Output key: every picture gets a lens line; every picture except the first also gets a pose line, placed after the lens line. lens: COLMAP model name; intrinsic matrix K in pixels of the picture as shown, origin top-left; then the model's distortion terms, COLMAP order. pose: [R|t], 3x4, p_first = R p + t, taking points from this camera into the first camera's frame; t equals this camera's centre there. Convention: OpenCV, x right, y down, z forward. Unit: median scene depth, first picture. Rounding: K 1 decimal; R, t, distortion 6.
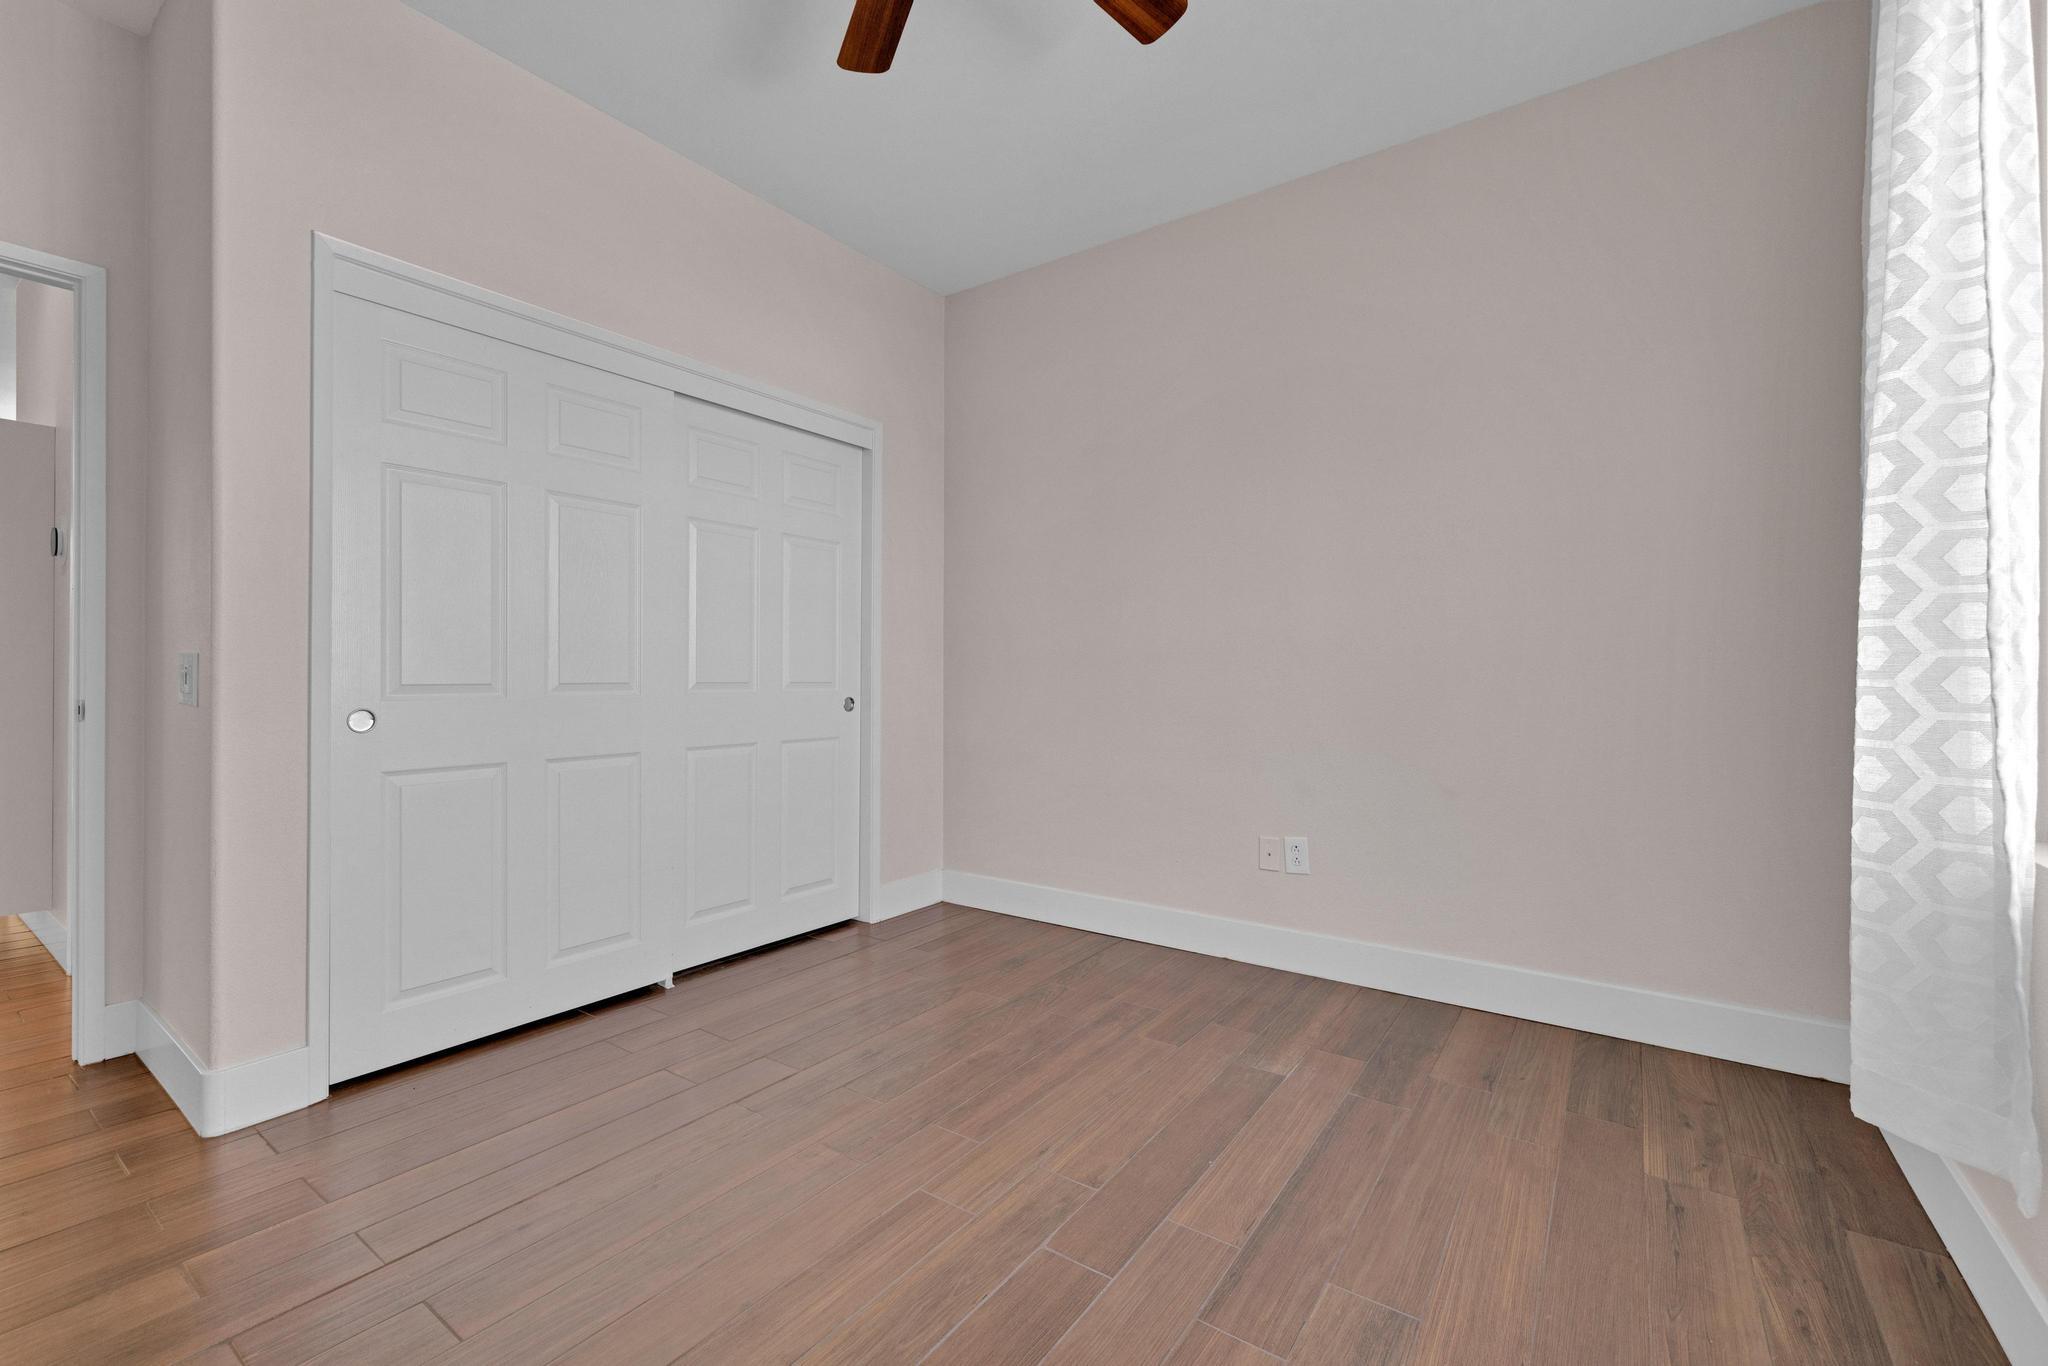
lens RADIAL K [[867.8, 0, 1018.6], [0, 867.8, 661.5], [0, 0, 1]] dist [0.000012, -0.000723]
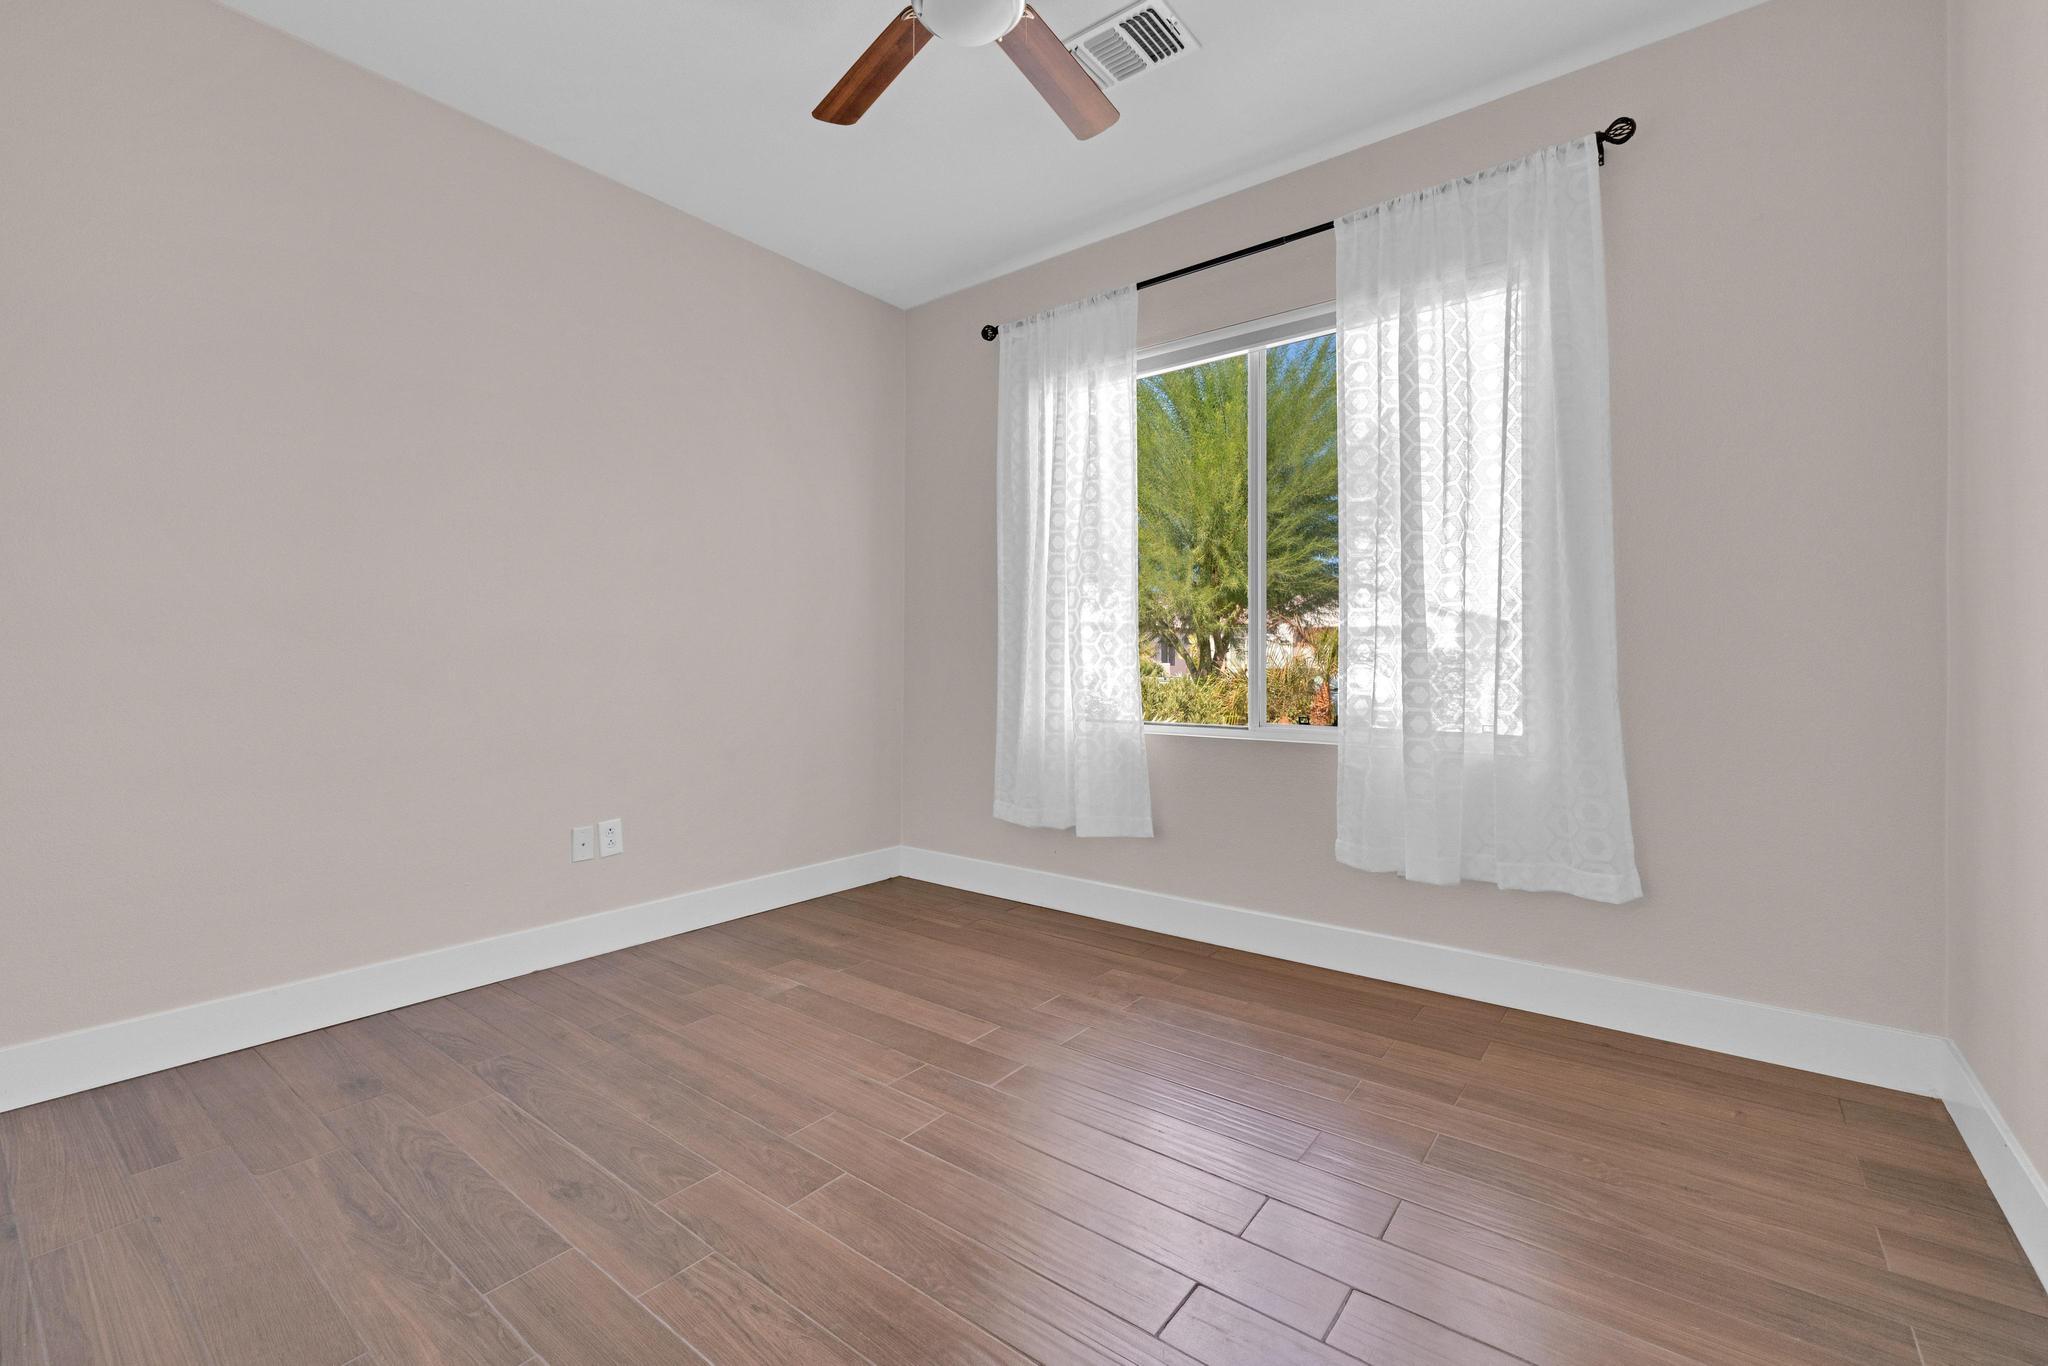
lens RADIAL K [[867.8, 0, 1018.6], [0, 867.8, 661.5], [0, 0, 1]] dist [0.000012, -0.000723]
pose [[0.045718, -0.001065, 0.998954, -0.819909], [-0.011728, 0.999930, 0.001603, 0.008142], [-0.998886, -0.011789, 0.045703, 0.565447]]
